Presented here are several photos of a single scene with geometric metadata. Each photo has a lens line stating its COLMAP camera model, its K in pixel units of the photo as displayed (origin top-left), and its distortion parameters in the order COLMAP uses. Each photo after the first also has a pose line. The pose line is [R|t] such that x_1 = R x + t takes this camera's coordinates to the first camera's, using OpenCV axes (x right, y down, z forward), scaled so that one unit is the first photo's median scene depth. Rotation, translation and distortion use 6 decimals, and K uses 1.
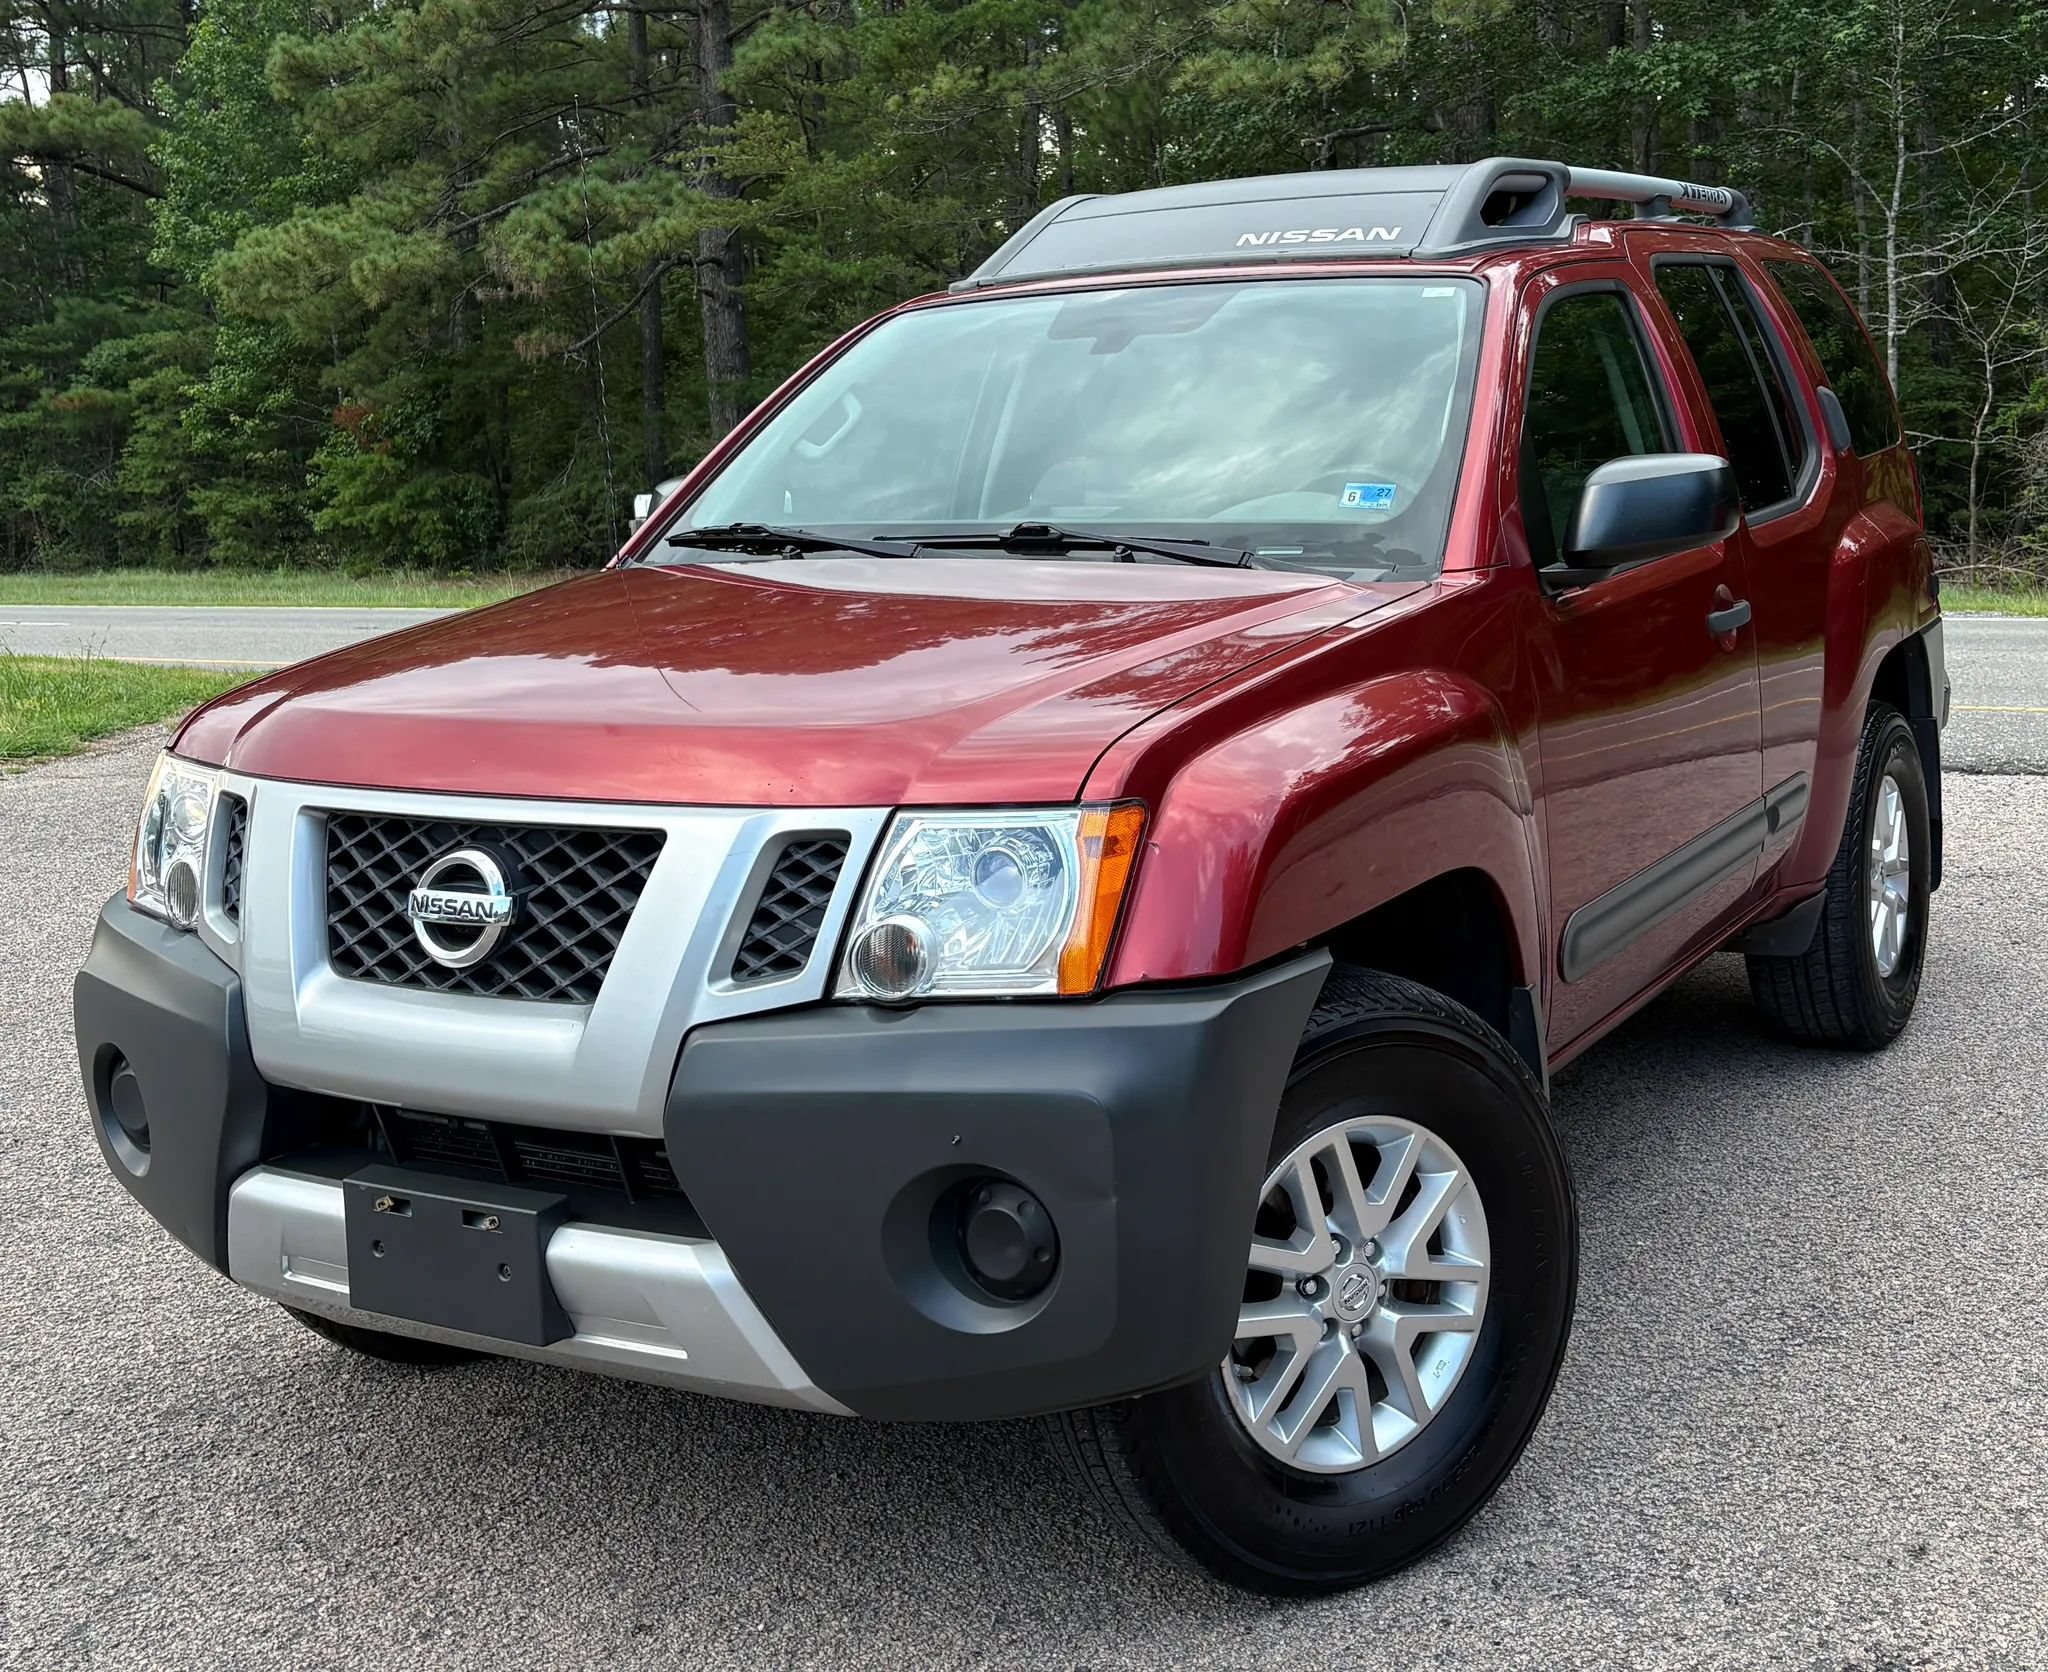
lens RADIAL K [[2521.8, 0, 1030.0], [0, 2521.8, 777.5], [0, 0, 1]] dist [0.102896, -0.306785]
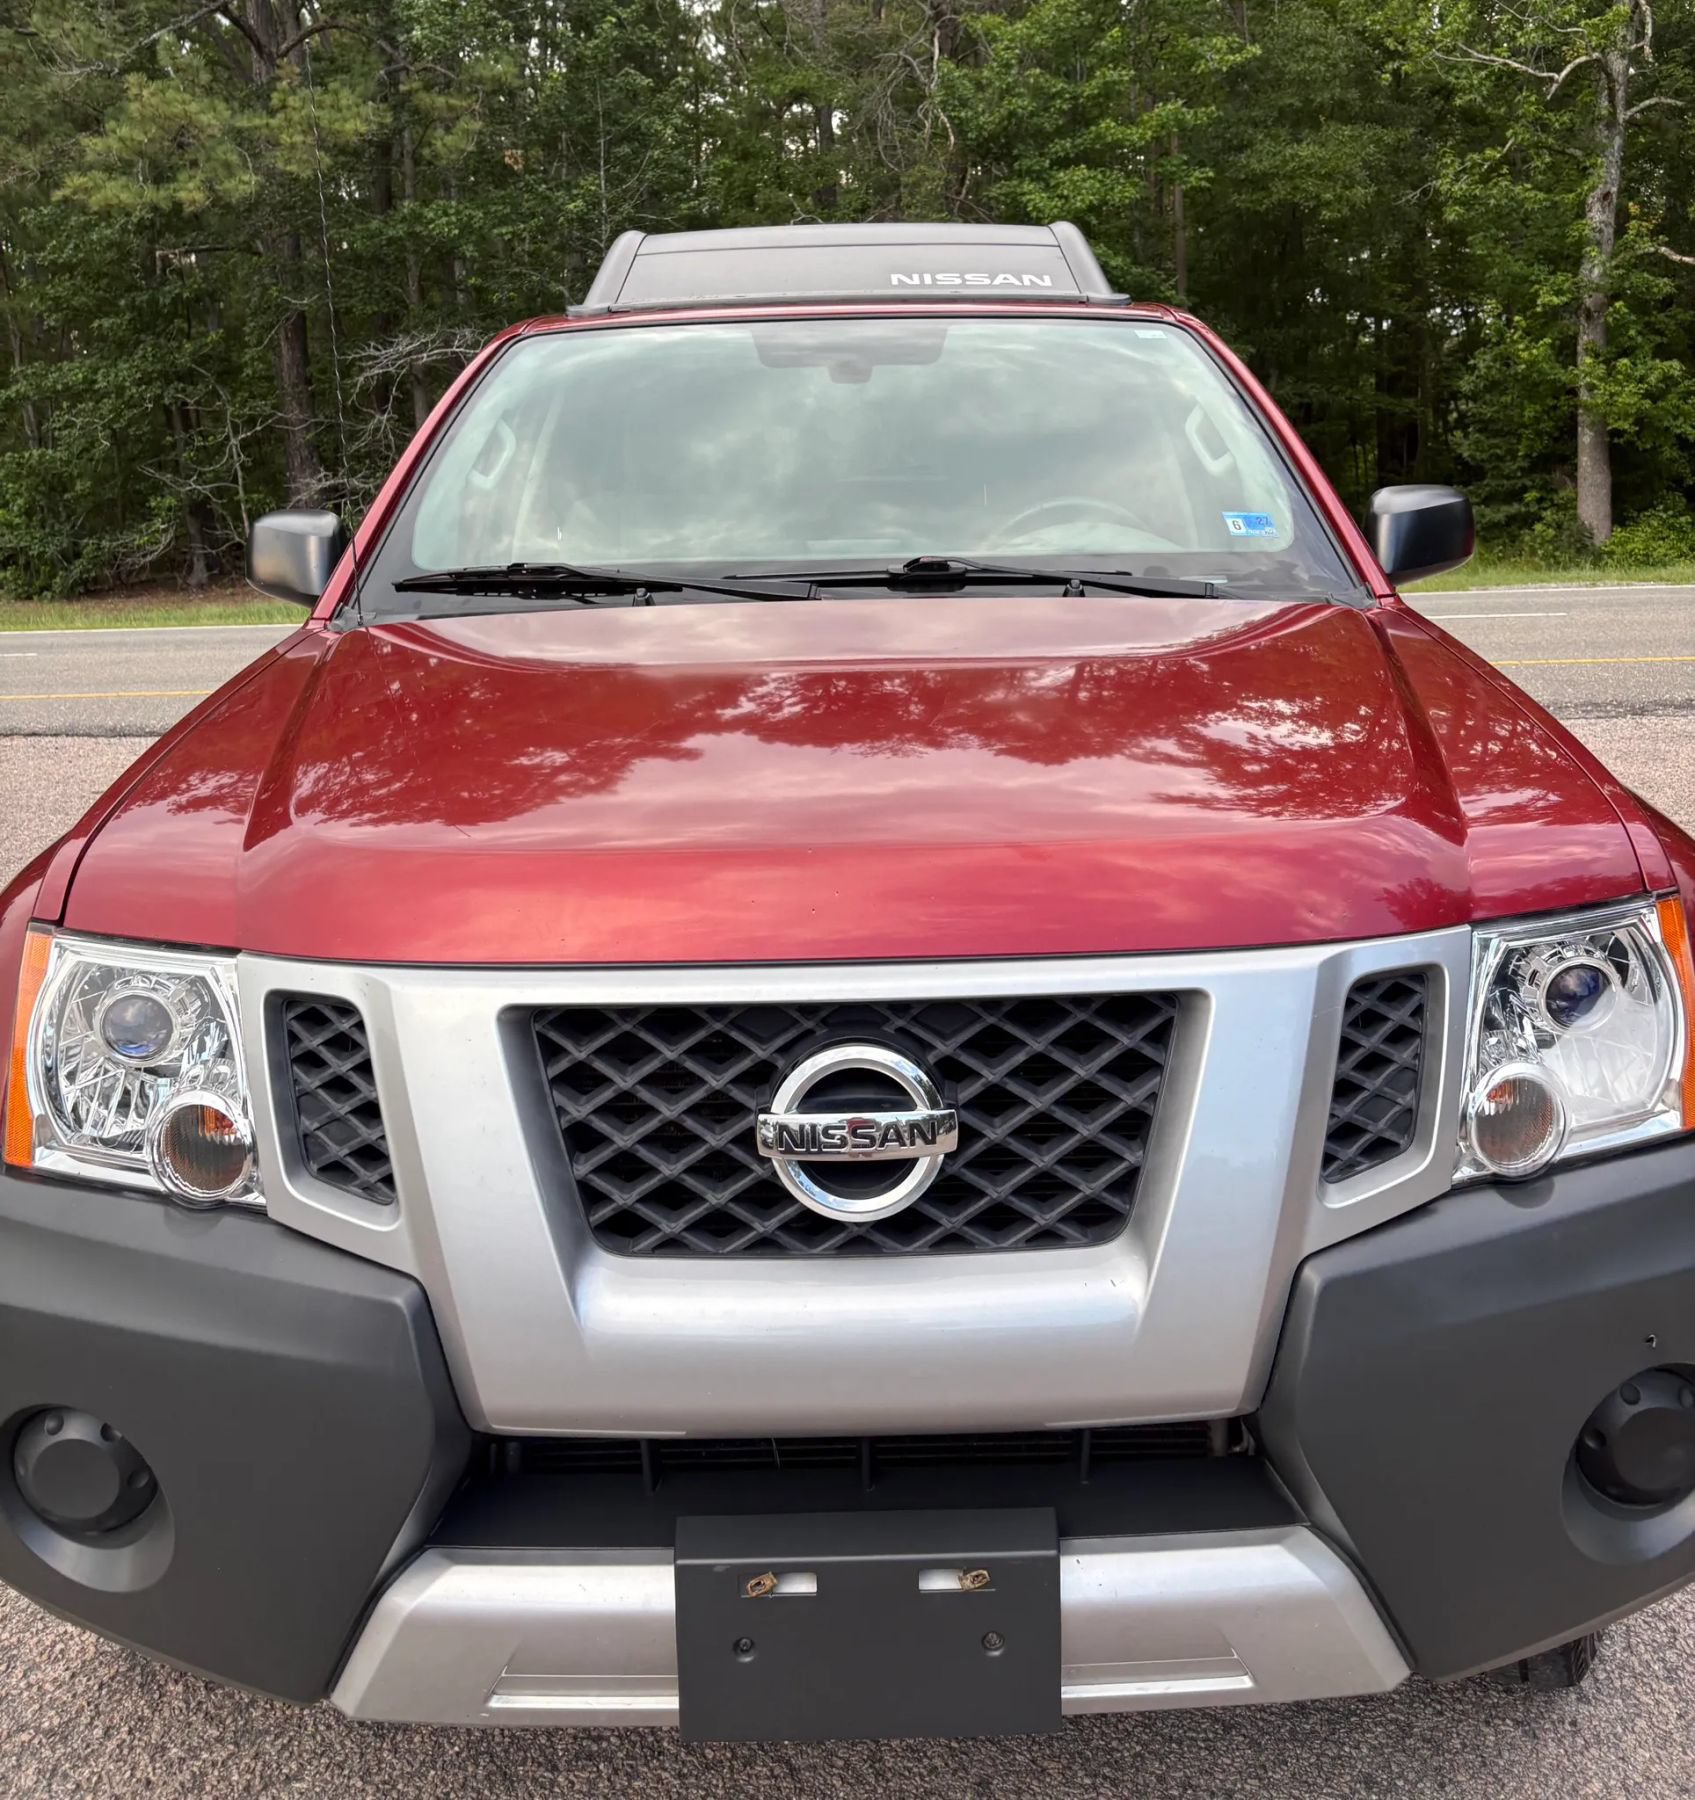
lens RADIAL K [[1700.4, 0, 842.4], [0, 1700.4, 760.7], [0, 0, 1]] dist [0.018526, 0.010218]
pose [[0.853966, -0.078280, 0.514407, -0.433011], [0.065354, 0.996926, 0.043212, -0.066123], [-0.516209, -0.003283, 0.856456, 0.570750]]
